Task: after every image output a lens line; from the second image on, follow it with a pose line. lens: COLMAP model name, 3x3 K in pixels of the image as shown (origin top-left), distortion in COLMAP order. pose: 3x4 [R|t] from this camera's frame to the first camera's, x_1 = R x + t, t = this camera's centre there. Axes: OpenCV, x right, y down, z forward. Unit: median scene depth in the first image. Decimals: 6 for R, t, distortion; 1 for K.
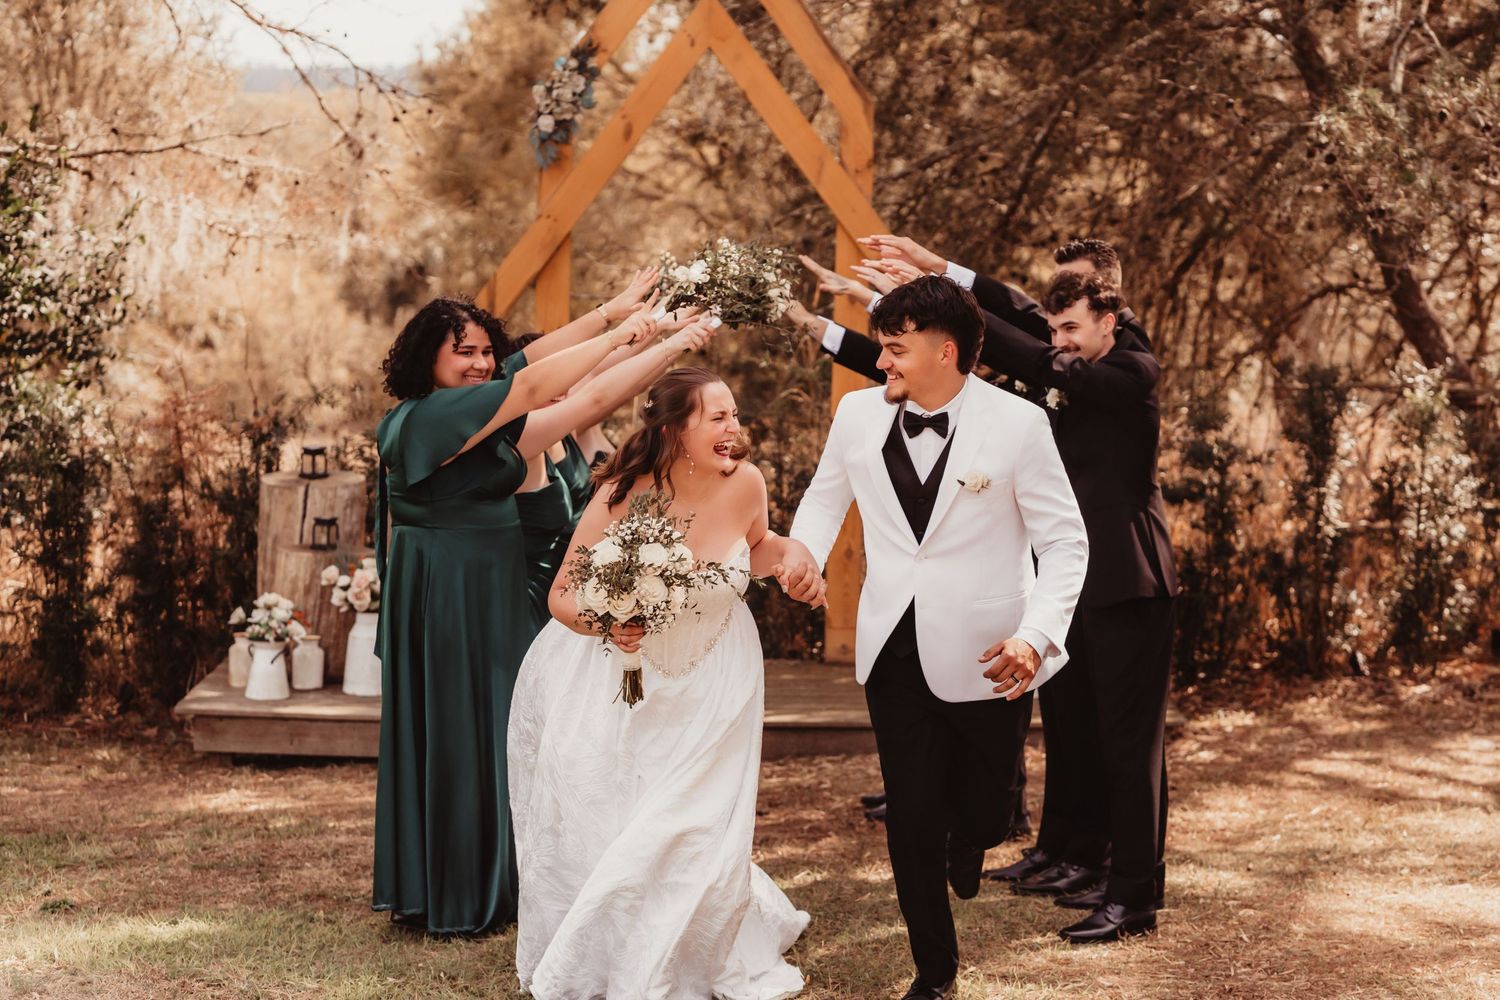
lens RADIAL K [[3750.2, 0, 750.0], [0, 3750.2, 500.0], [0, 0, 1]] dist [-0.005679, 0.756456]
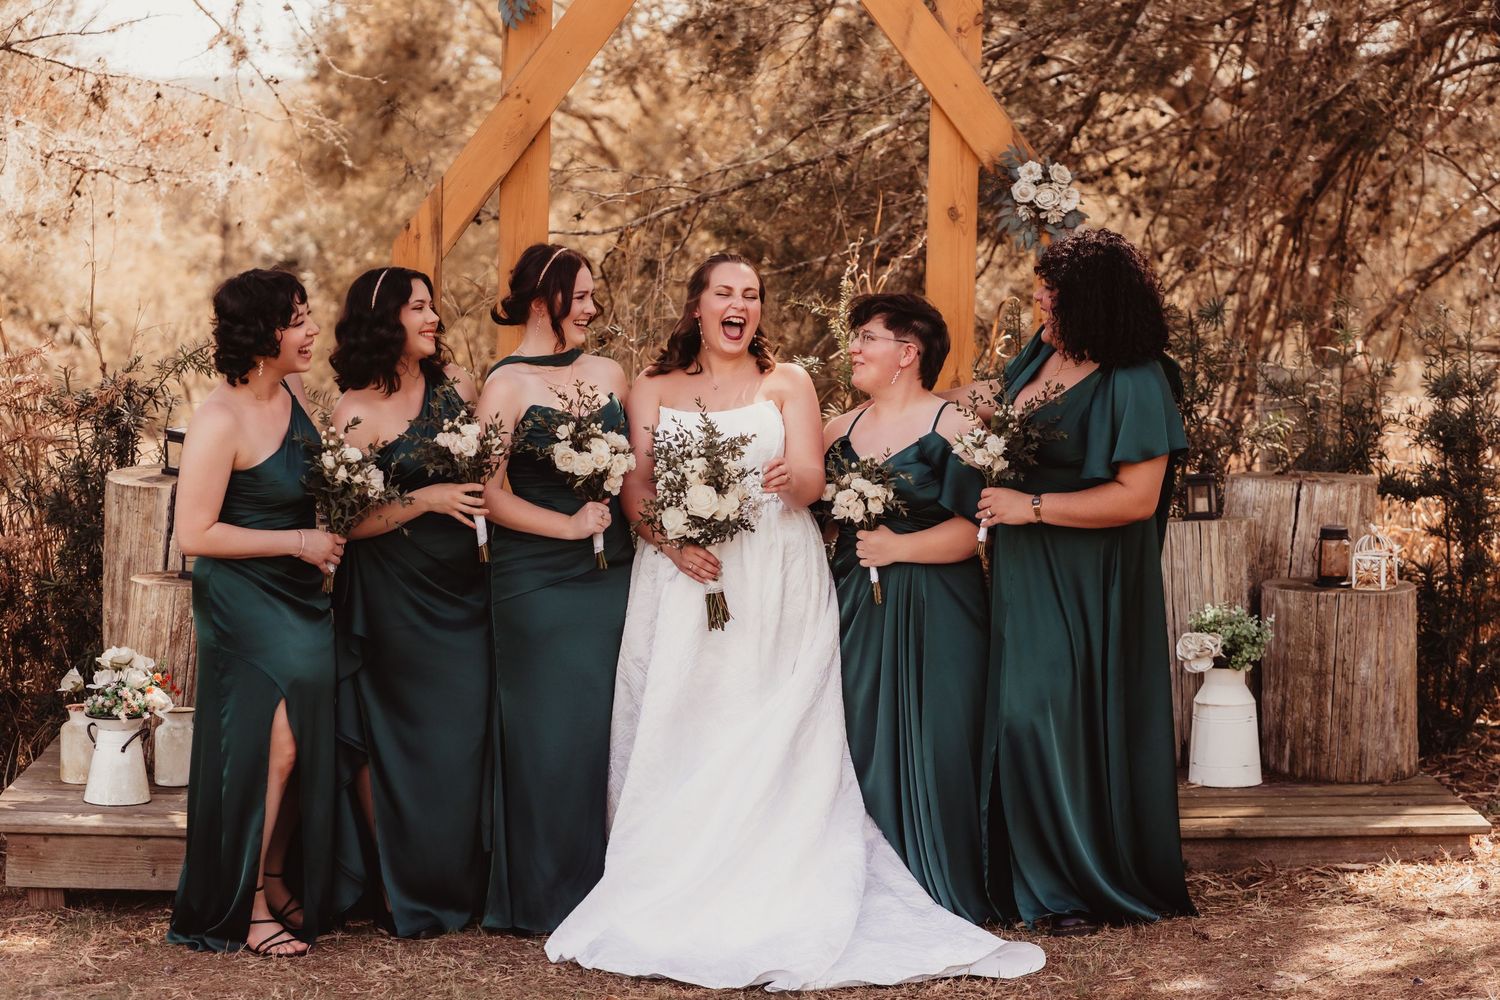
lens RADIAL K [[3750.2, 0, 750.0], [0, 3750.2, 500.0], [0, 0, 1]] dist [-0.005679, 0.756456]
pose [[0.999387, -0.008896, 0.033859, -0.026173], [0.008870, 0.999960, 0.000911, -0.000640], [-0.033866, -0.000610, 0.999426, 0.225441]]
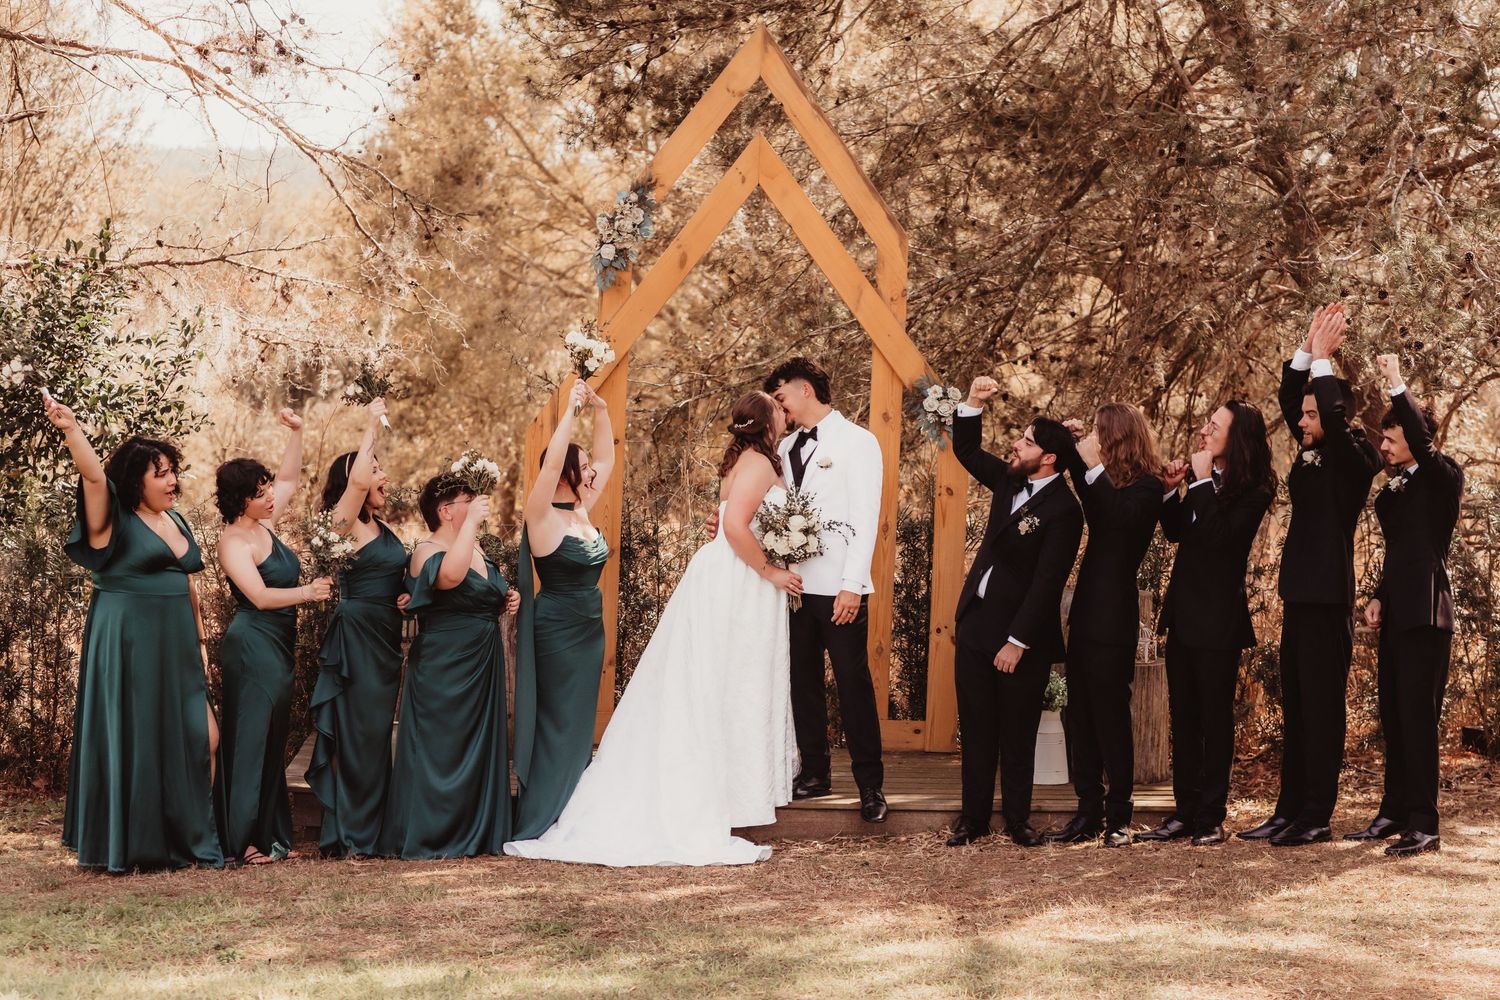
lens RADIAL K [[3750.2, 0, 750.0], [0, 3750.2, 500.0], [0, 0, 1]] dist [-0.005679, 0.756456]
pose [[0.999489, 0.012194, 0.029553, -0.033048], [-0.011457, 0.999623, -0.024949, -0.001246], [-0.029846, 0.024597, 0.999252, -0.064920]]
